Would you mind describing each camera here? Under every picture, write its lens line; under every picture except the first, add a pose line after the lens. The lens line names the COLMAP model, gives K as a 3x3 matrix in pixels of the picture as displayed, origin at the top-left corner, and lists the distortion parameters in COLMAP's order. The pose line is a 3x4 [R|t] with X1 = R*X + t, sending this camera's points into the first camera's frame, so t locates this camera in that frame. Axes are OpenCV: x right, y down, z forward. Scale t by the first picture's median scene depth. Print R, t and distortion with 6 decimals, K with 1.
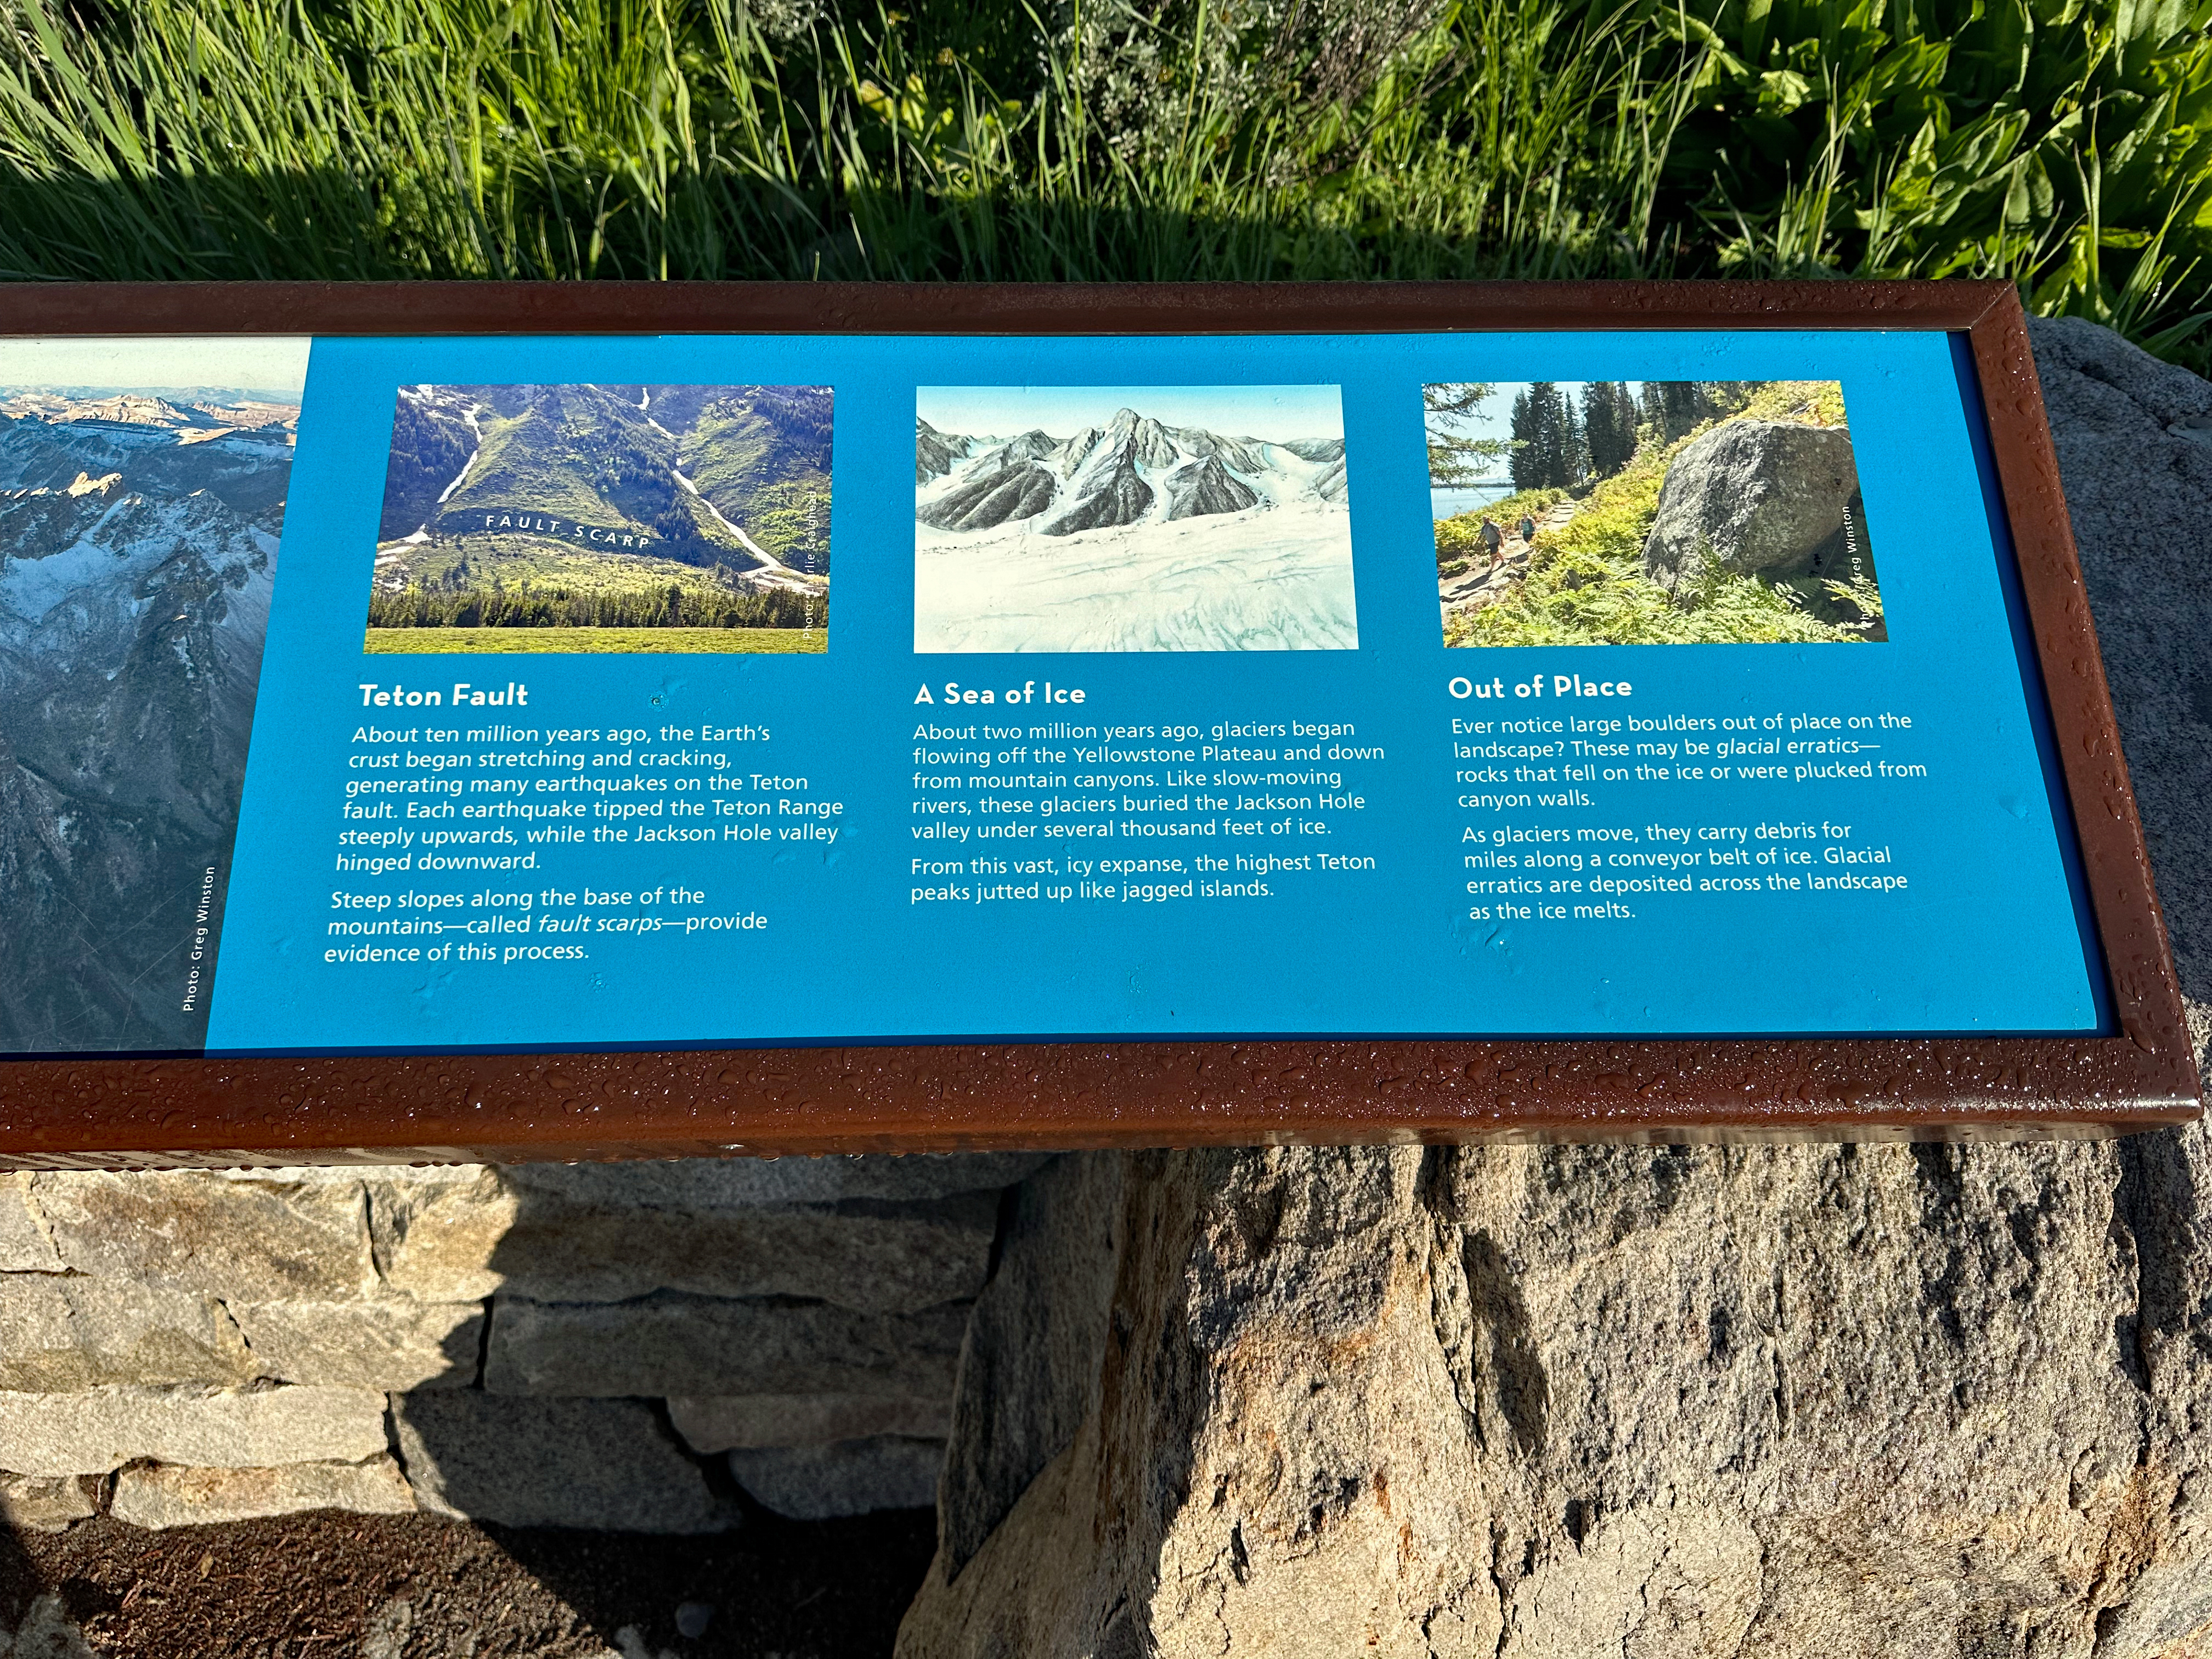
lens RADIAL K [[1581.6, 0, 1105.0], [0, 1581.6, 837.1], [0, 0, 1]] dist [0.010979, -0.020206]
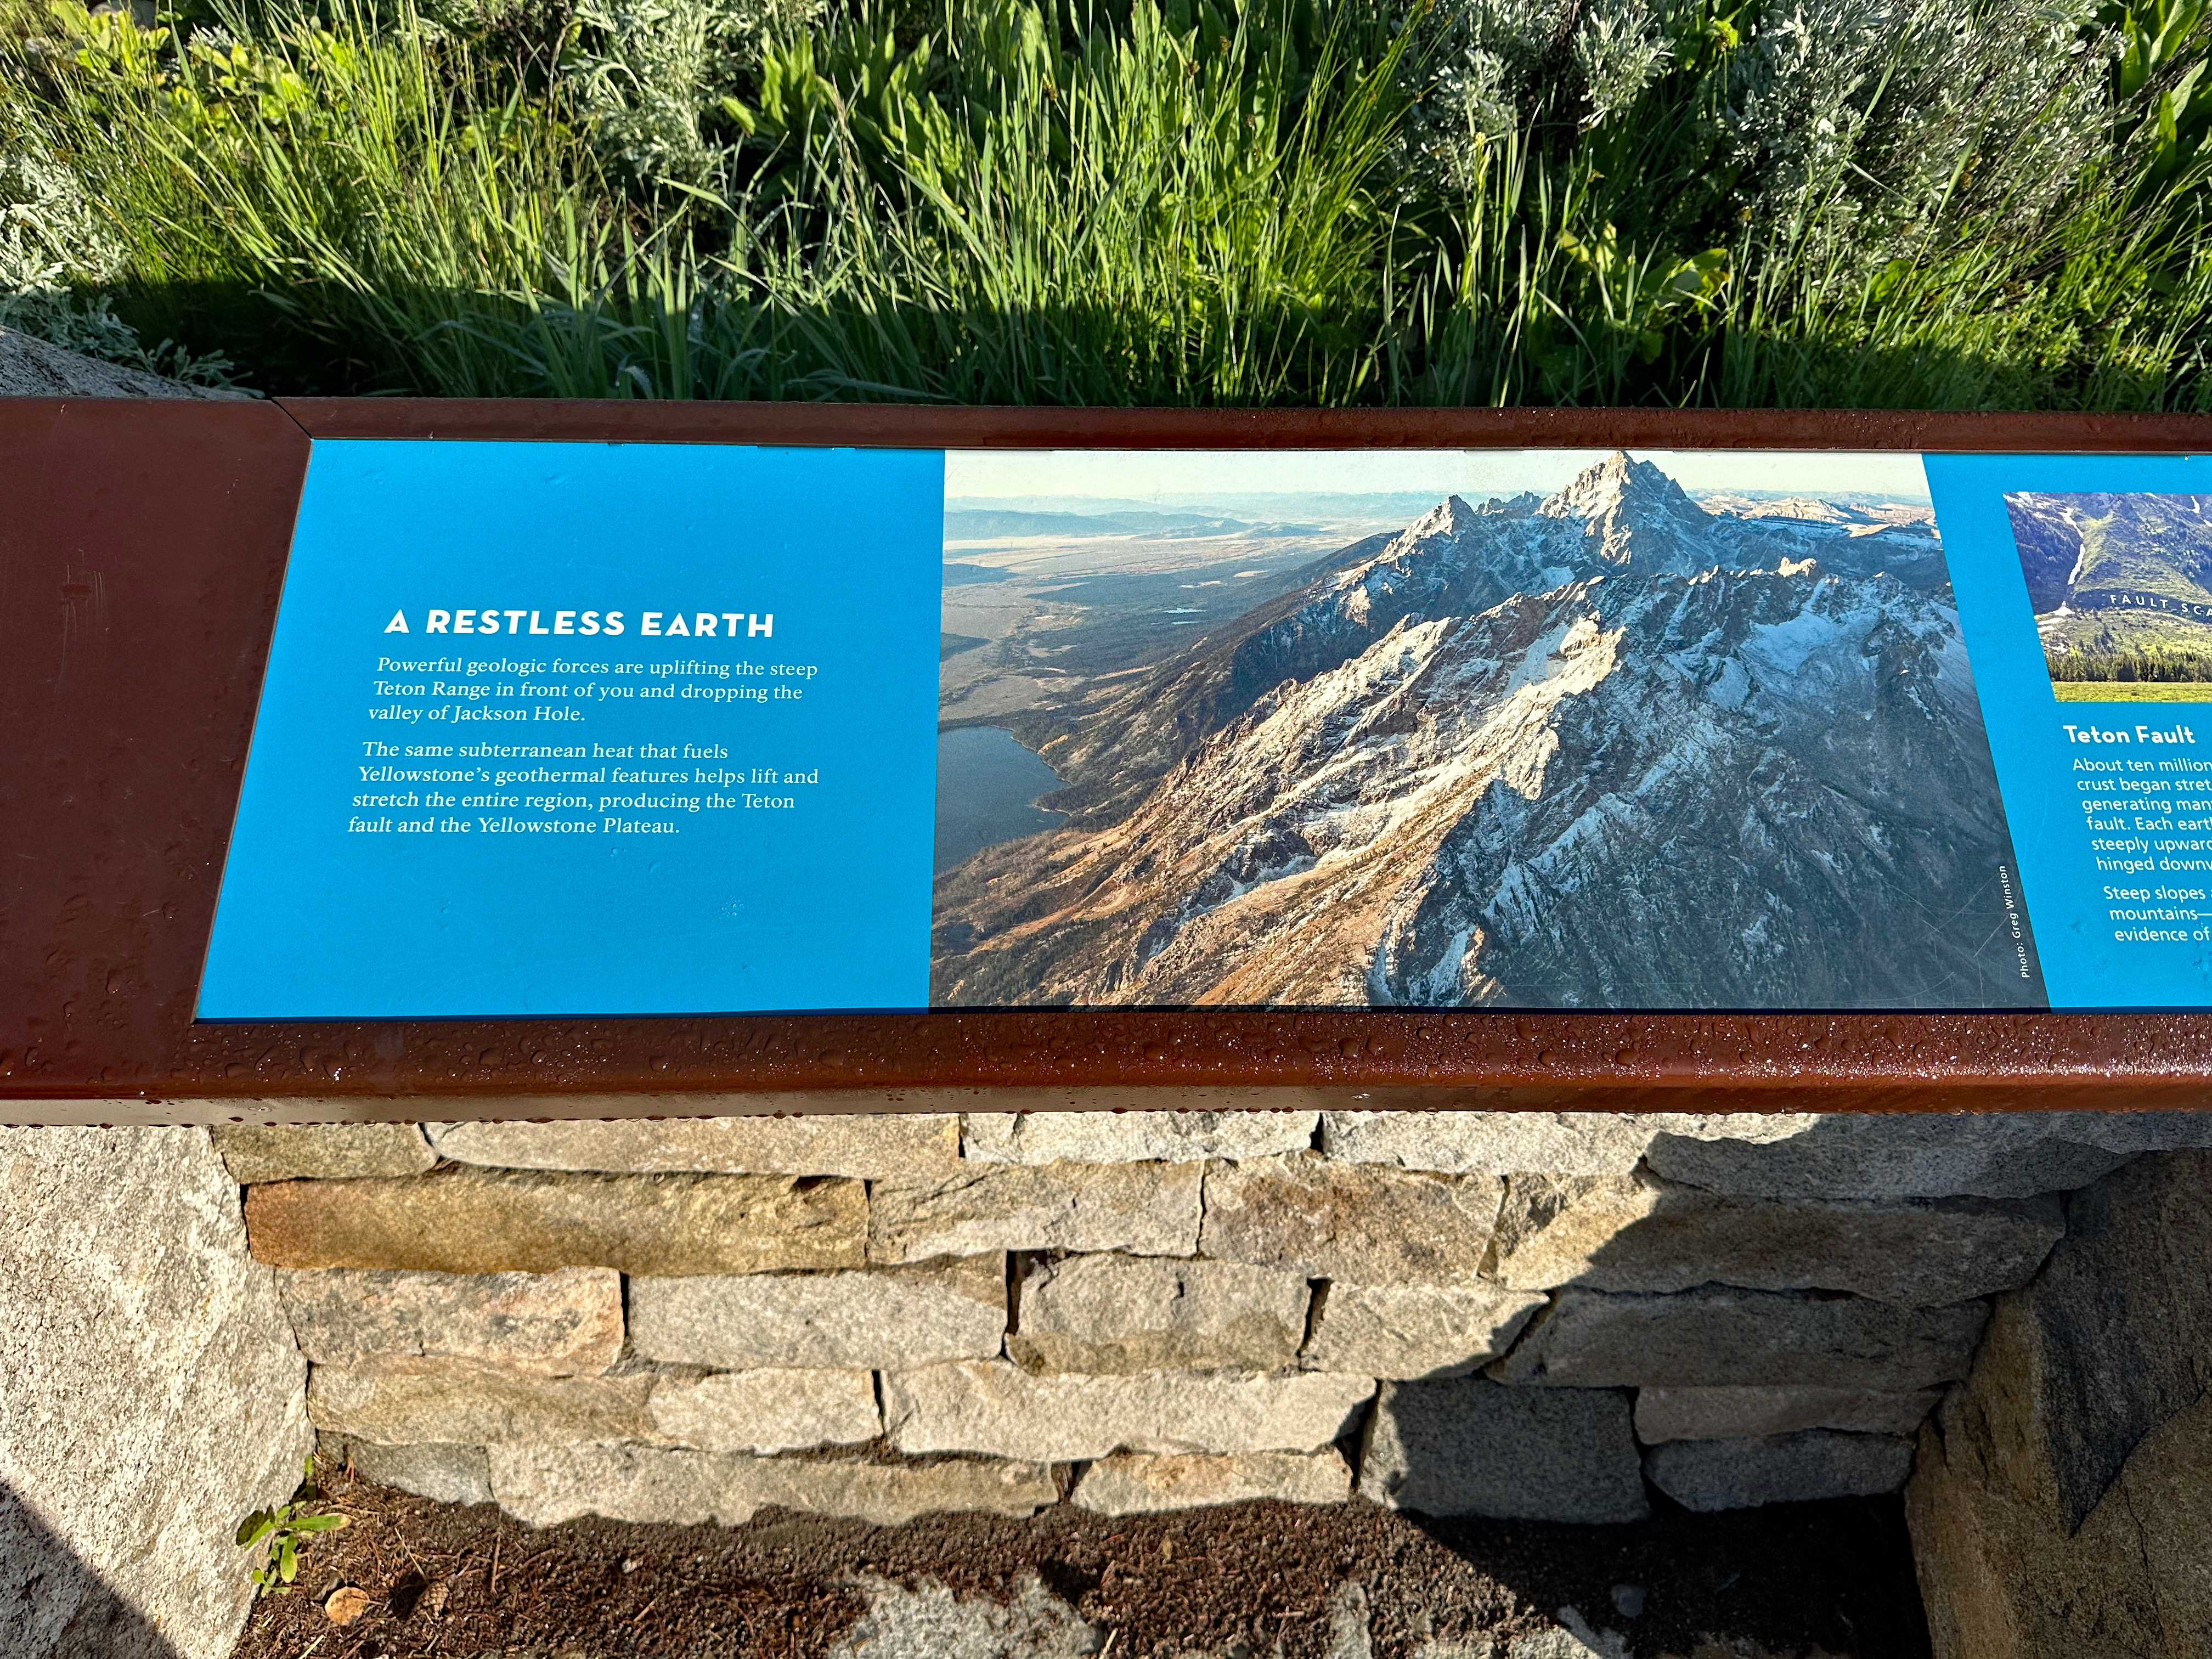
lens RADIAL K [[1581.6, 0, 1105.0], [0, 1581.6, 837.1], [0, 0, 1]] dist [0.010979, -0.020206]
pose [[0.999954, 0.009517, -0.001050, -1.170531], [-0.009566, 0.997812, -0.065420, 0.078144], [0.000426, 0.065427, 0.997857, -0.240549]]
